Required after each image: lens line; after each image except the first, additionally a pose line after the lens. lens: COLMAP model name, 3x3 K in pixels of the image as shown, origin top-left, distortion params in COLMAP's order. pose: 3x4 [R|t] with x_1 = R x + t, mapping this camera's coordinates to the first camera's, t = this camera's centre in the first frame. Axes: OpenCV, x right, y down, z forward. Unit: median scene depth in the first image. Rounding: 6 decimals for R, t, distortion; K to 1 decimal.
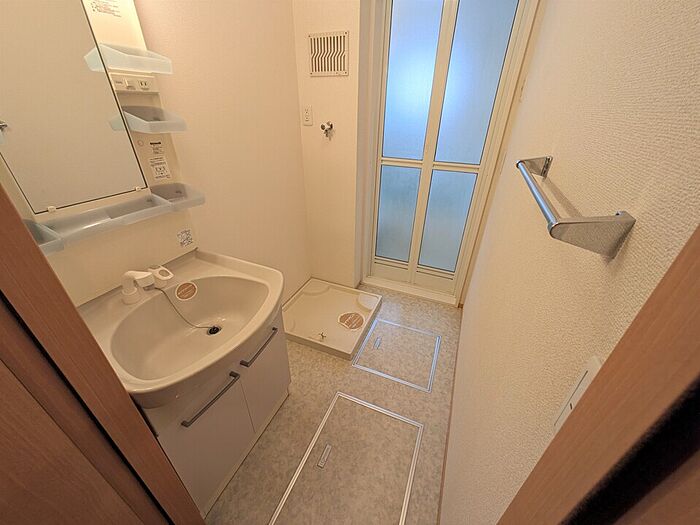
lens RADIAL K [[278.4, 0, 352.8], [0, 278.4, 262.9], [0, 0, 1]] dist [0.001612, 0.000186]
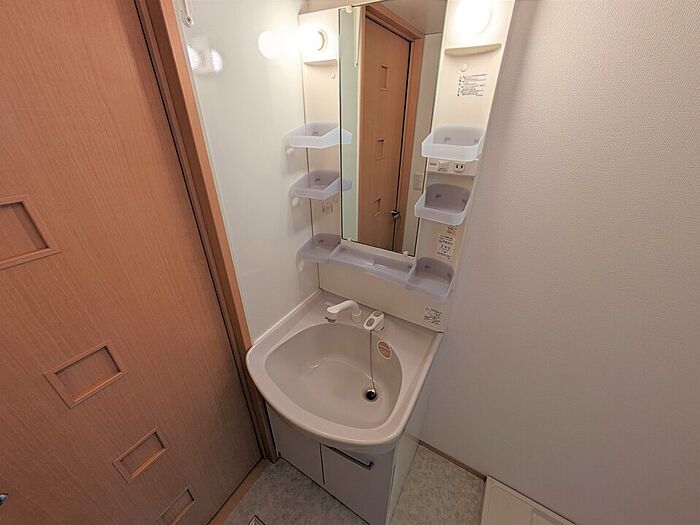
lens RADIAL K [[278.4, 0, 352.8], [0, 278.4, 262.9], [0, 0, 1]] dist [0.001612, 0.000186]
pose [[-0.146121, 0.446996, -0.882521, 0.168085], [-0.503994, 0.734006, 0.455221, -0.542711], [0.851257, 0.511302, 0.118030, 0.641833]]
